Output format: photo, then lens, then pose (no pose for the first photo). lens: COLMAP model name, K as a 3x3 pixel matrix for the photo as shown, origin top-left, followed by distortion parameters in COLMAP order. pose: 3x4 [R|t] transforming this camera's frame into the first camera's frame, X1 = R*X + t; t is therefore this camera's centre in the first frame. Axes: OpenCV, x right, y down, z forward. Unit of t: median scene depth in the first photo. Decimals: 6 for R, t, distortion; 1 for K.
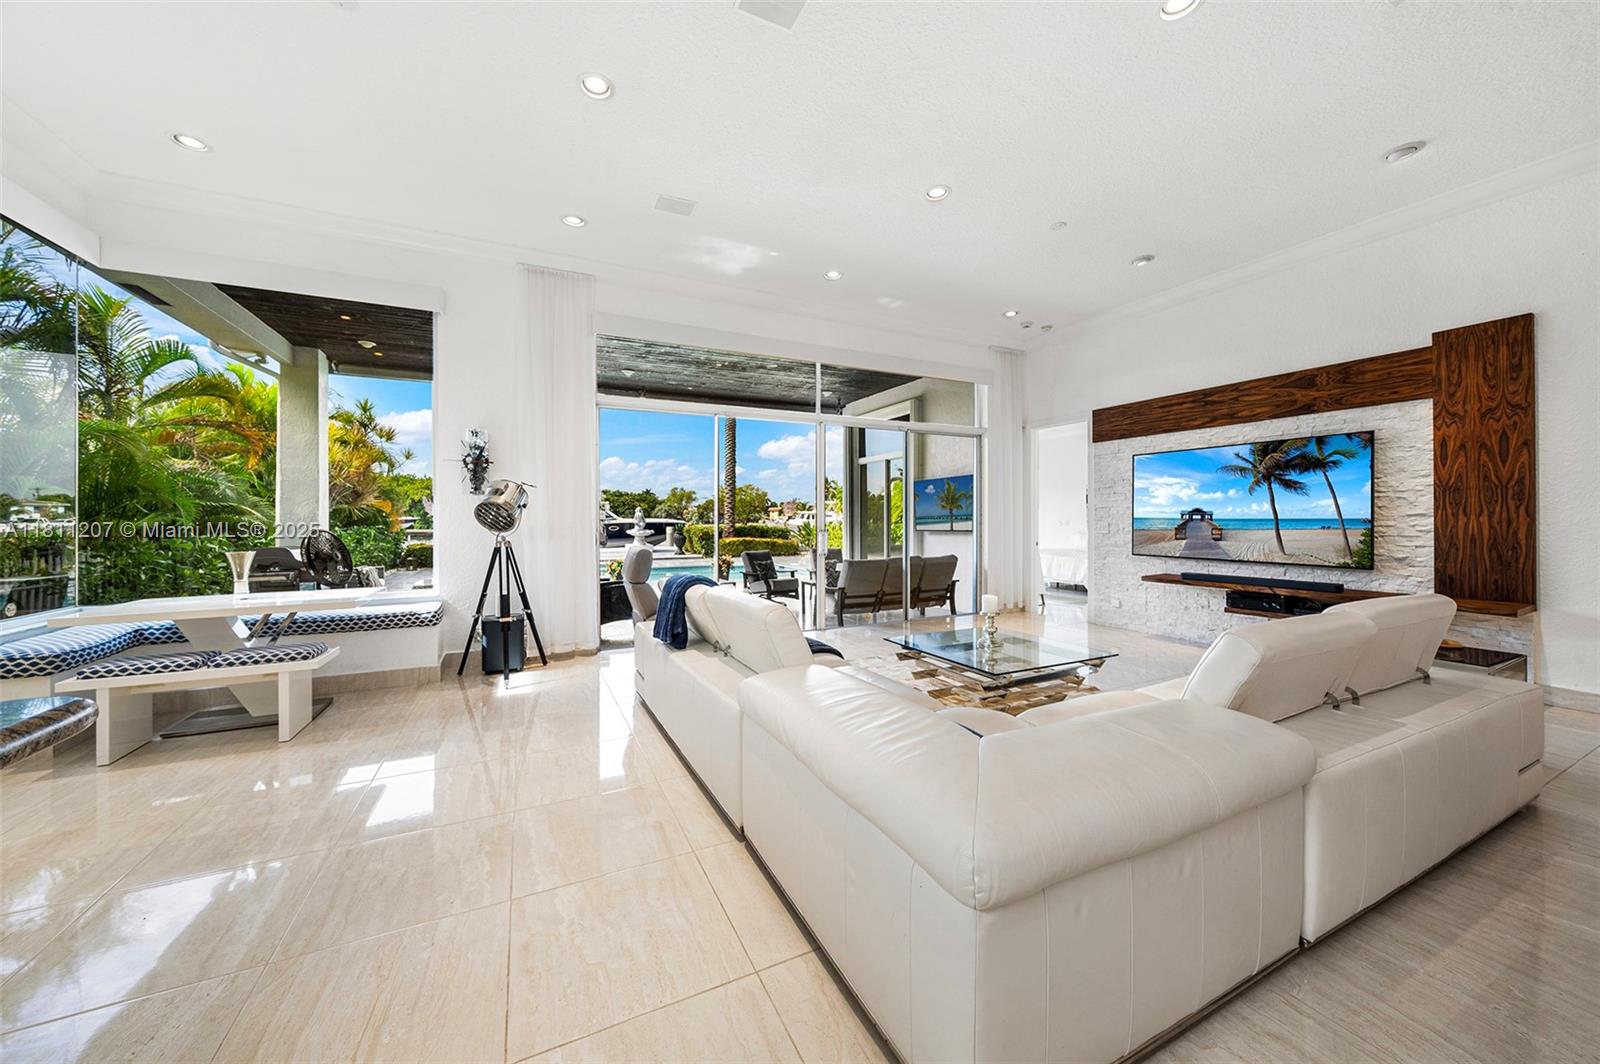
lens RADIAL K [[582.0, 0, 812.2], [0, 582.0, 521.3], [0, 0, 1]] dist [-0.003212, -0.000363]
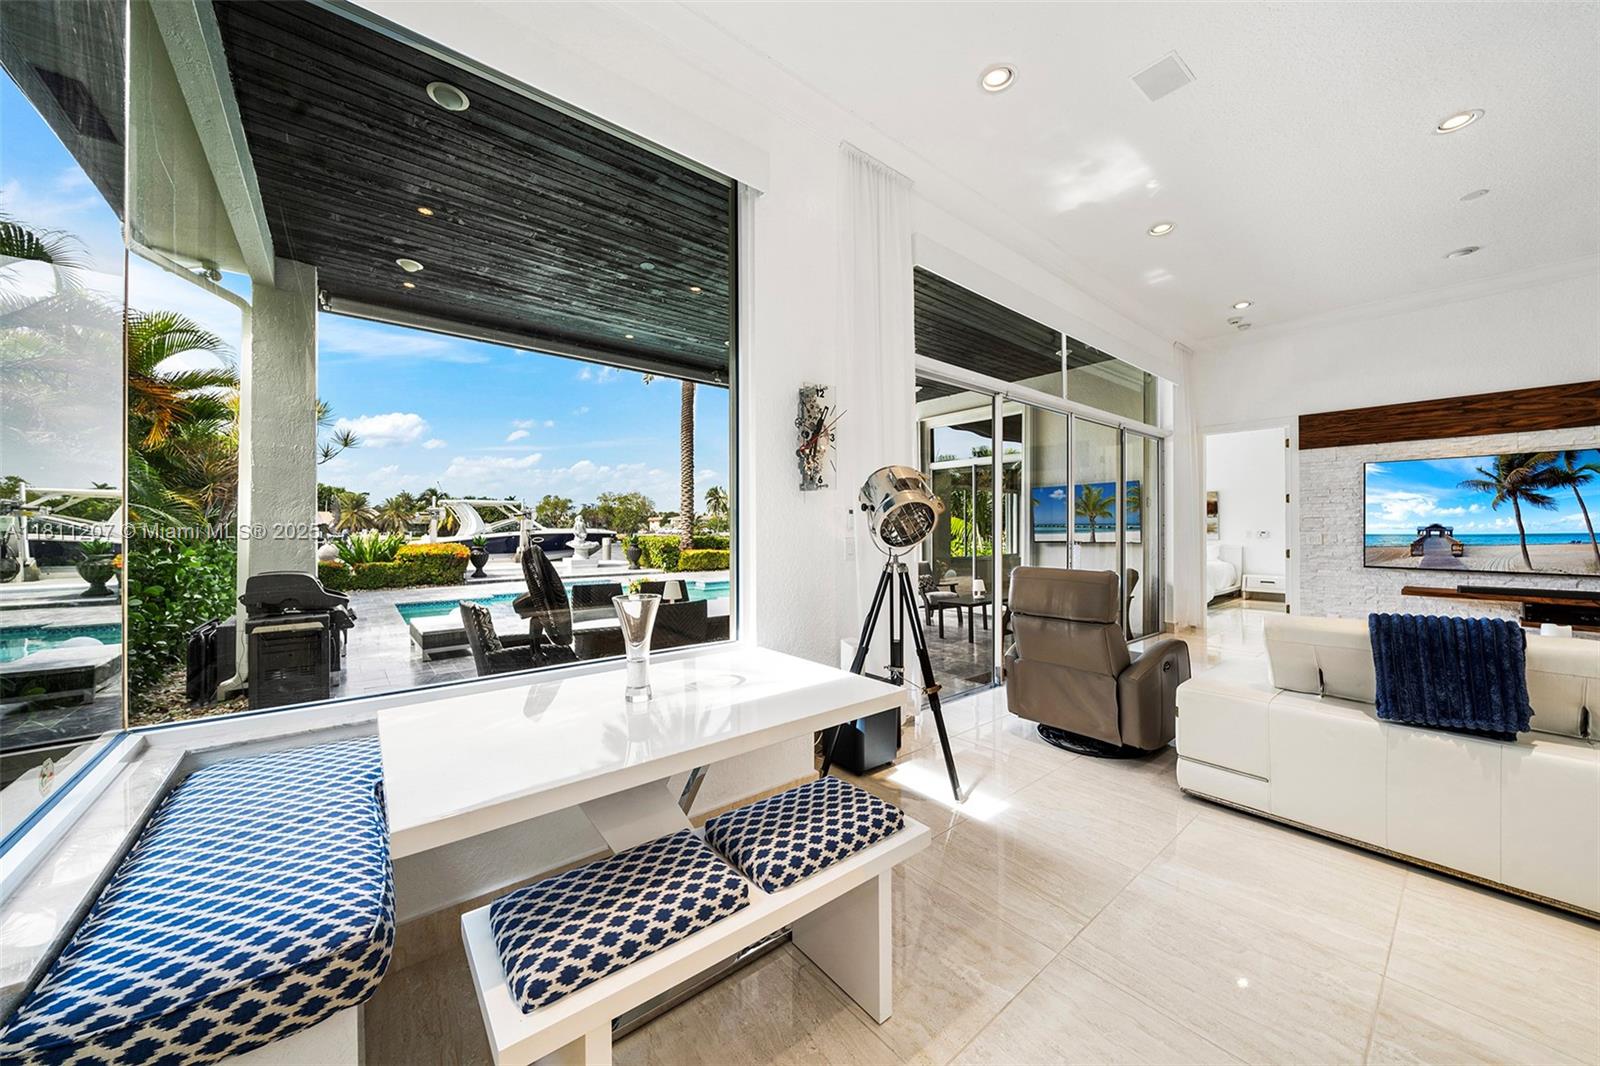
lens RADIAL K [[582.0, 0, 796.5], [0, 582.0, 531.3], [0, 0, 1]] dist [-0.003212, -0.000363]
pose [[0.977882, 0.005689, 0.209082, -0.546545], [-0.005501, 0.999984, -0.001482, -0.001735], [-0.209087, 0.000299, 0.977897, 0.295492]]
